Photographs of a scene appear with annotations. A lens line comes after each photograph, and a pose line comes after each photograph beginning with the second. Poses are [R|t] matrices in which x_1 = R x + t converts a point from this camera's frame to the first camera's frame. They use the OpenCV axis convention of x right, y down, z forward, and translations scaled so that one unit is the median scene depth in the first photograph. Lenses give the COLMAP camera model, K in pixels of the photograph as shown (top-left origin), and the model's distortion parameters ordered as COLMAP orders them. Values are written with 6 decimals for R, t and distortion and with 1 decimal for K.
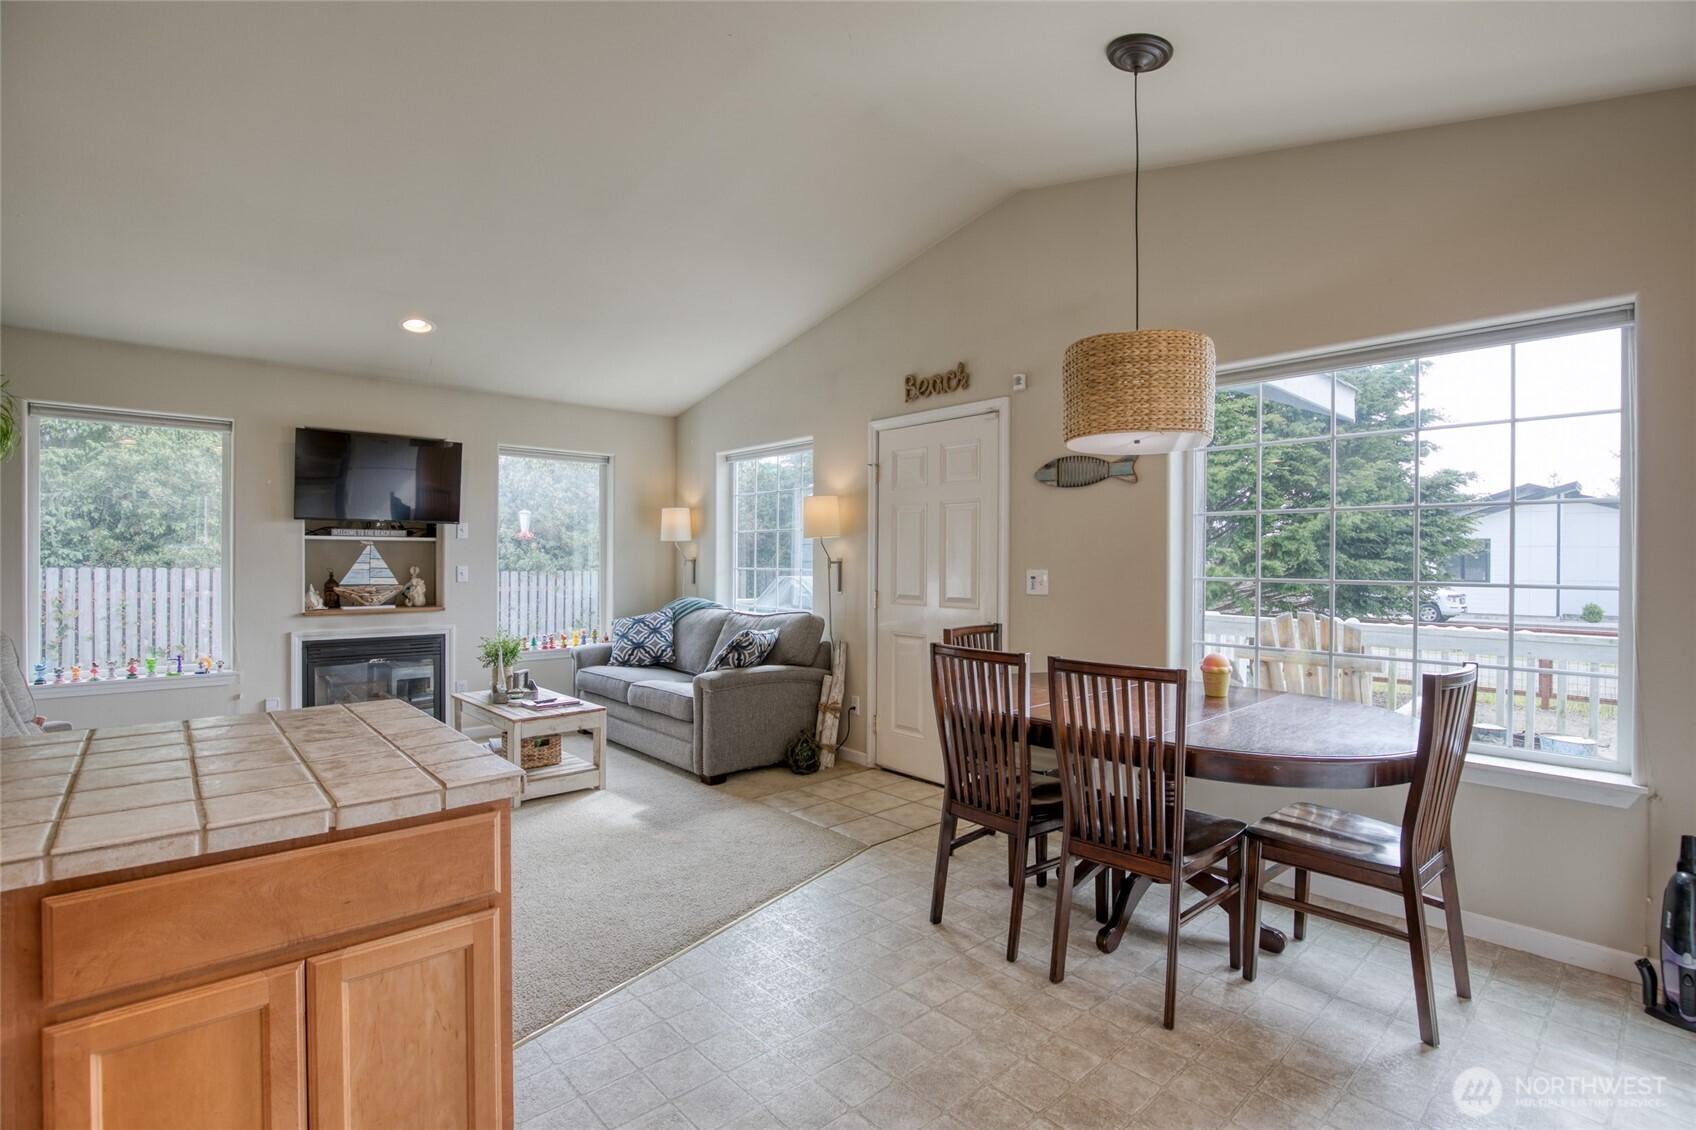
lens RADIAL K [[788.3, 0, 832.8], [0, 788.3, 559.7], [0, 0, 1]] dist [-0.033842, 0.005912]
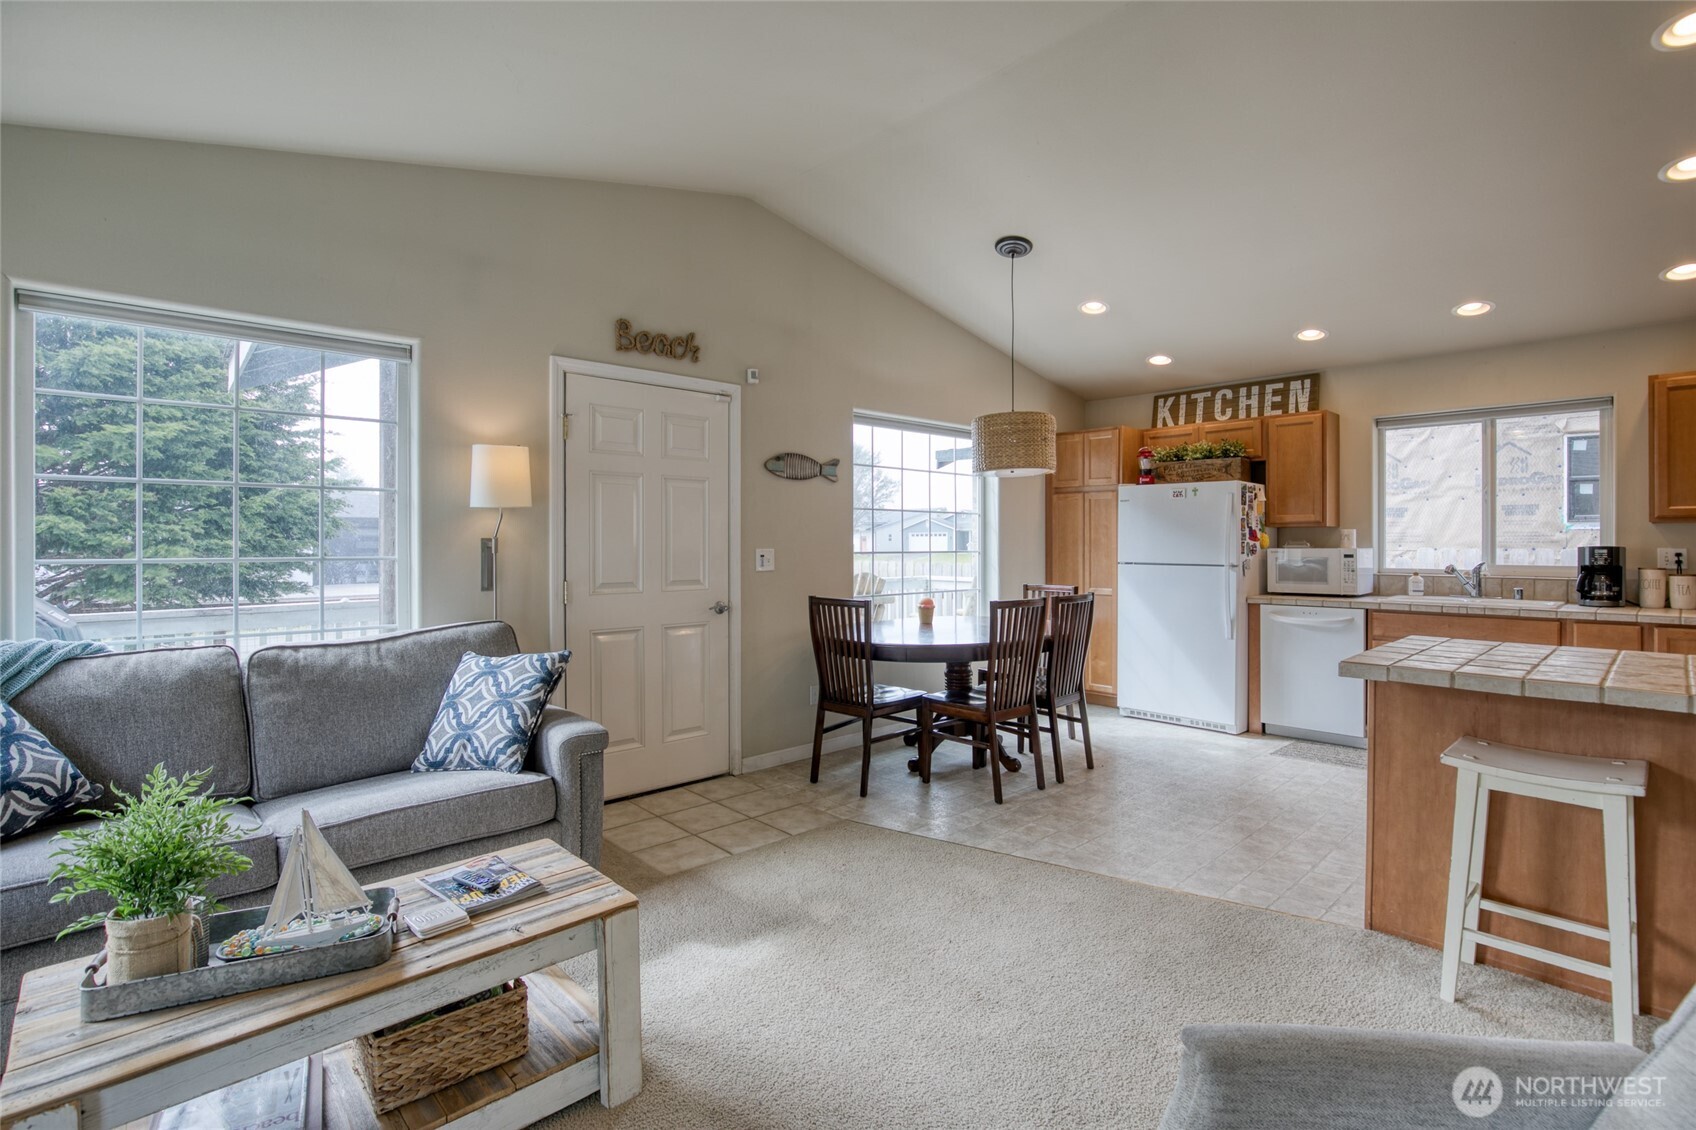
lens RADIAL K [[788.3, 0, 859.7], [0, 788.3, 544.4], [0, 0, 1]] dist [-0.033842, 0.005912]
pose [[-0.030879, -0.007717, 0.999493, -0.697206], [0.001103, 0.999969, 0.007755, -0.001506], [-0.999523, 0.001342, -0.030870, 0.724385]]
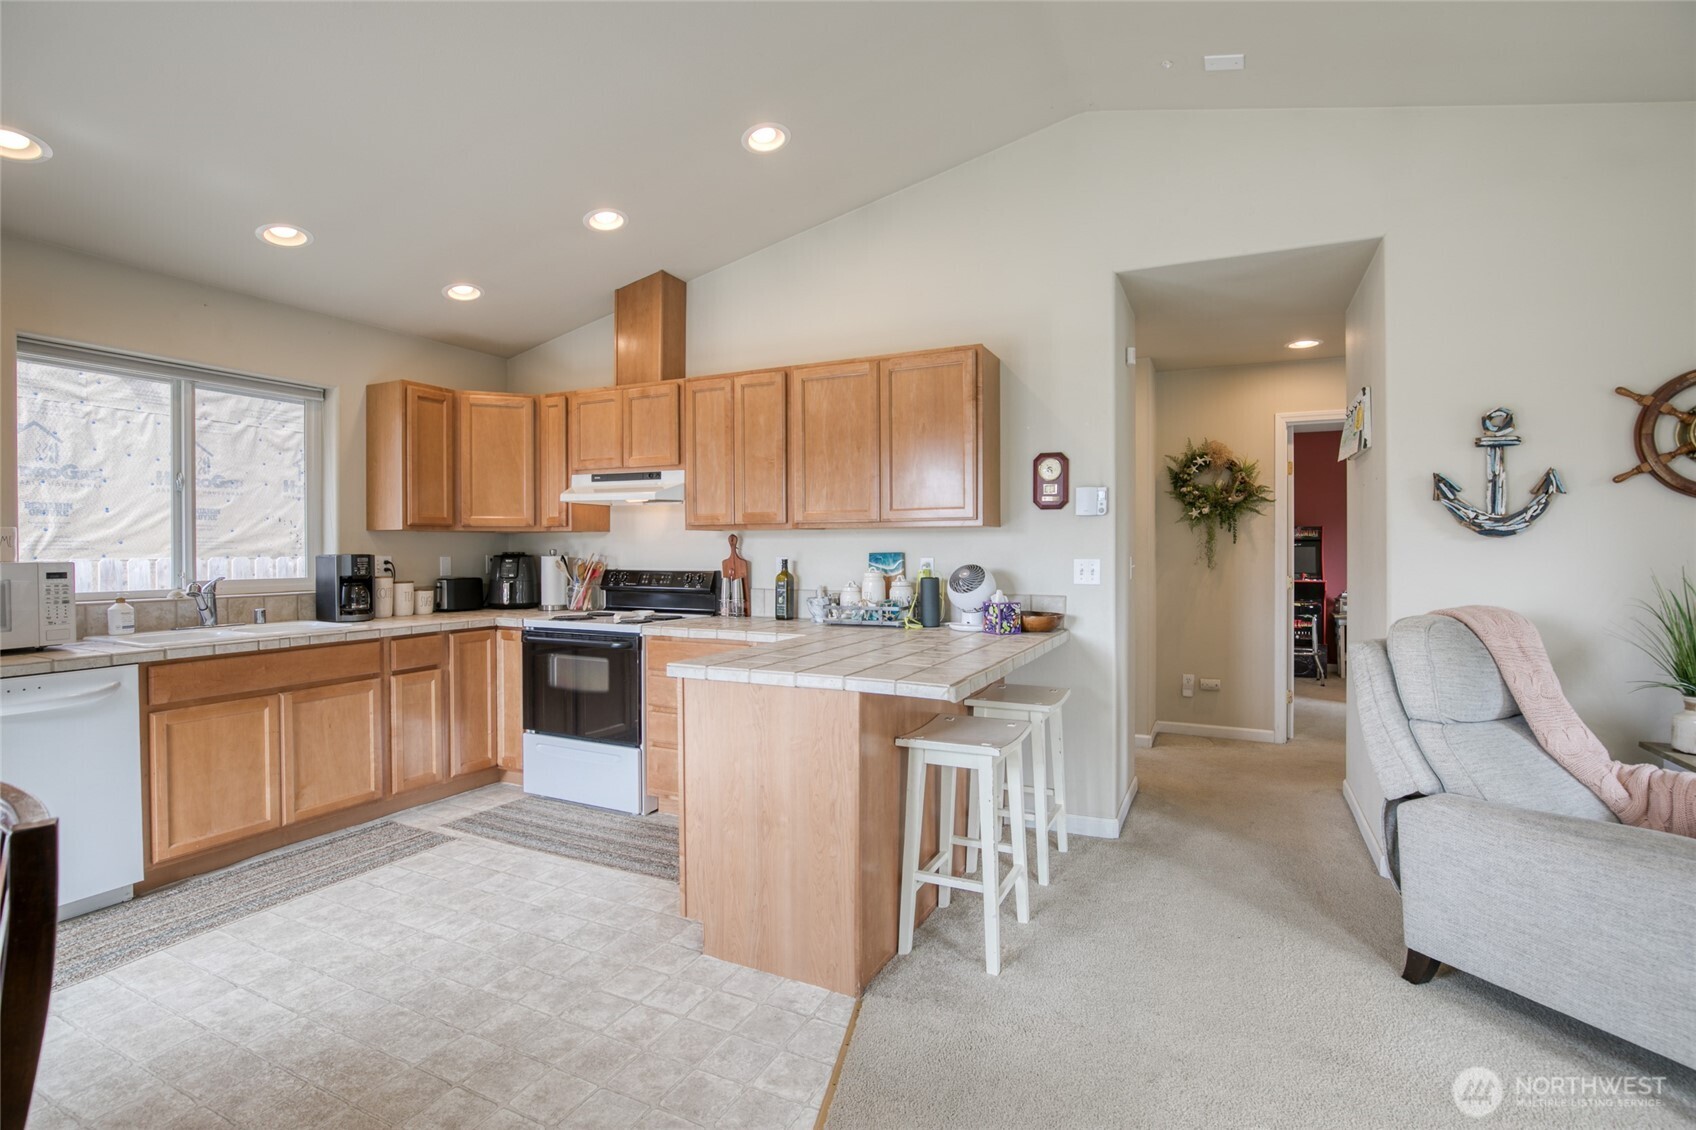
lens RADIAL K [[788.3, 0, 851.8], [0, 788.3, 554.8], [0, 0, 1]] dist [-0.033842, 0.005912]
pose [[-0.924439, -0.000881, -0.381329, -0.024736], [-0.003013, 0.999983, 0.004994, 0.003381], [0.381318, 0.005765, -0.924426, 0.782025]]
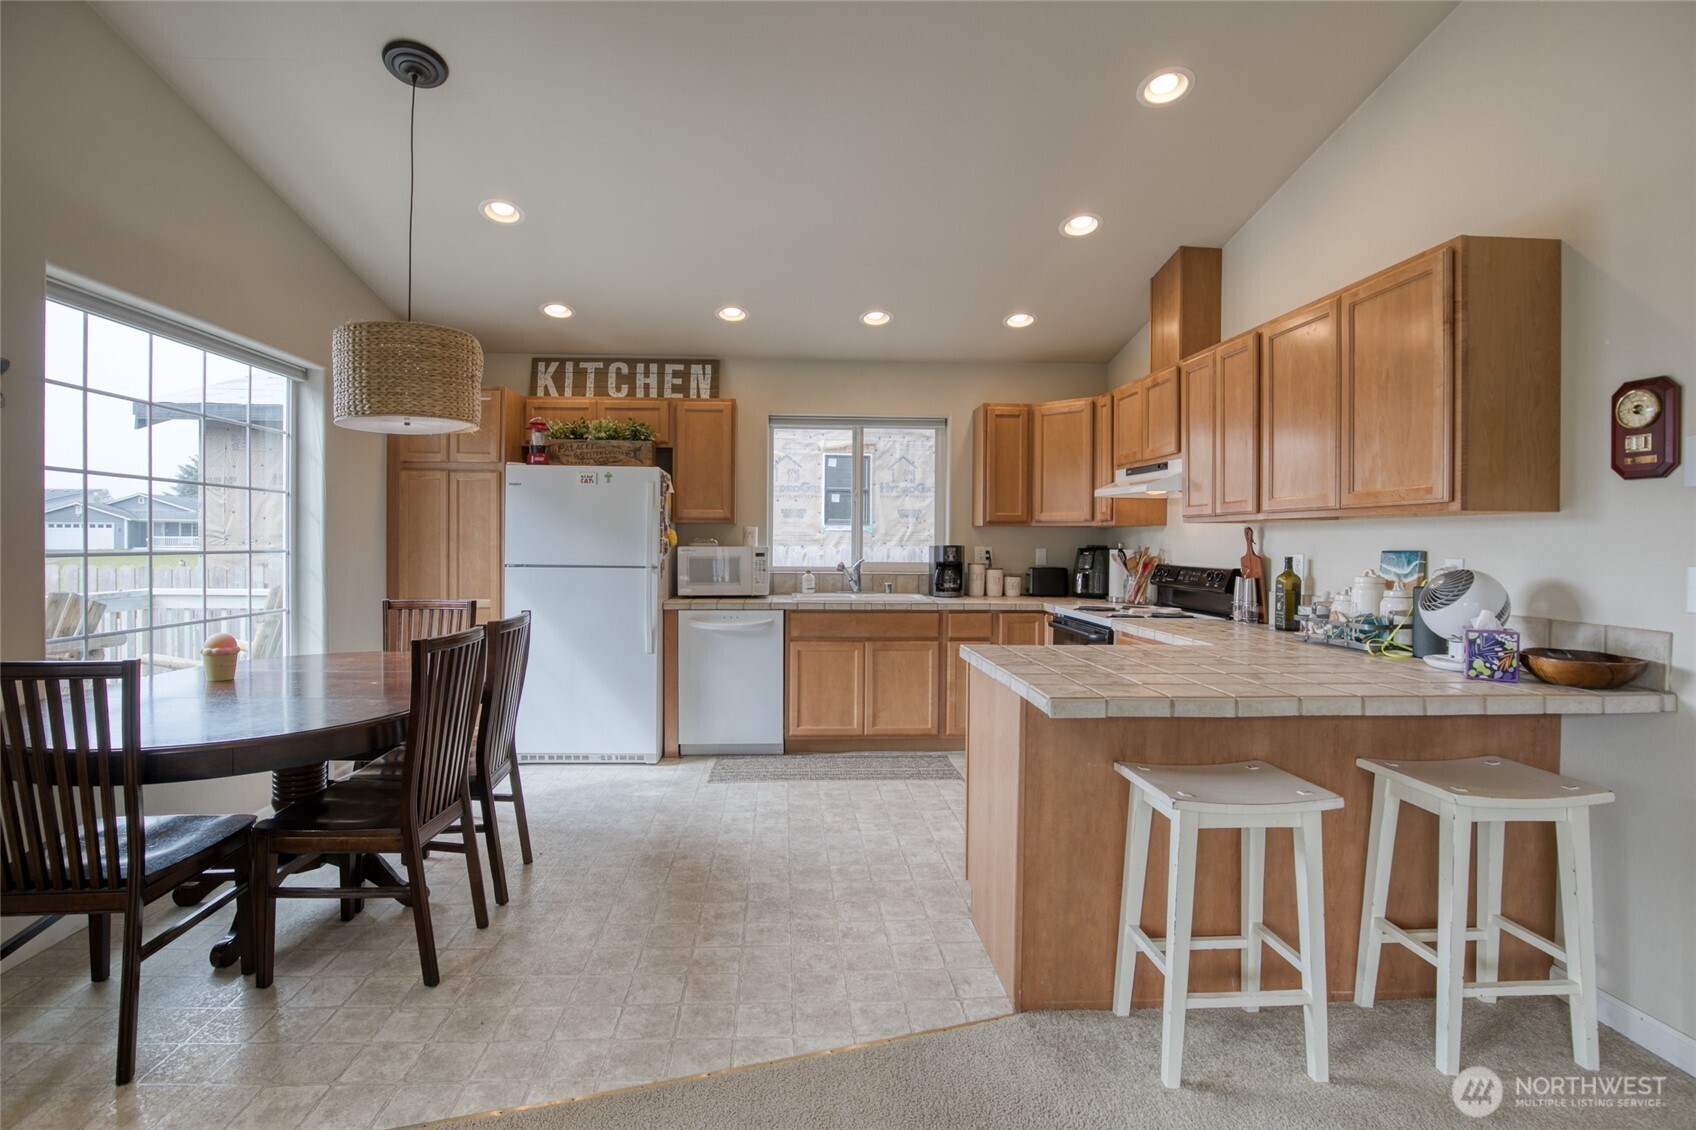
lens RADIAL K [[788.3, 0, 819.2], [0, 788.3, 550.6], [0, 0, 1]] dist [-0.033842, 0.005912]
pose [[-0.776017, -0.017961, 0.630457, -0.377019], [-0.010636, 0.999825, 0.015392, 0.001140], [-0.630623, 0.005239, -0.776072, 0.767611]]
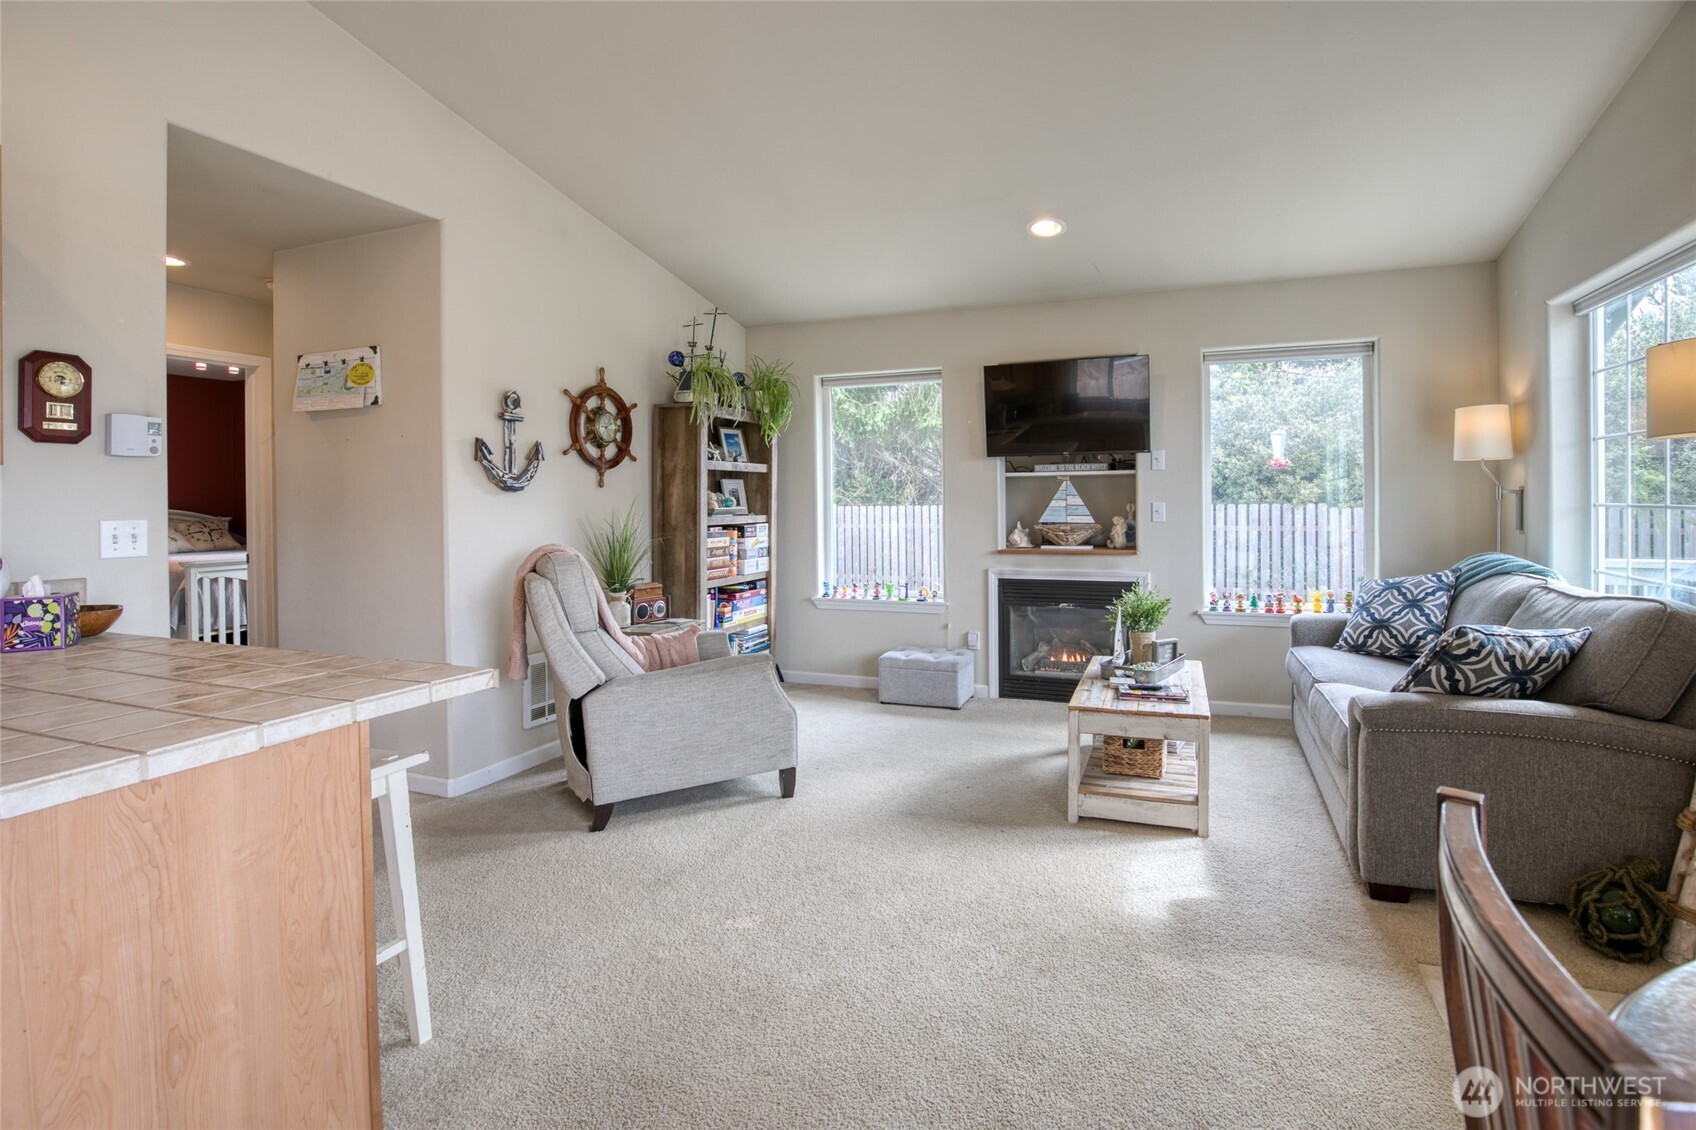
lens RADIAL K [[788.3, 0, 911.0], [0, 788.3, 510.5], [0, 0, 1]] dist [-0.033842, 0.005912]
pose [[0.479759, 0.004221, -0.877390, 0.148858], [0.011570, 0.999871, 0.011137, 0.004773], [0.877324, -0.015494, 0.479648, 0.414651]]
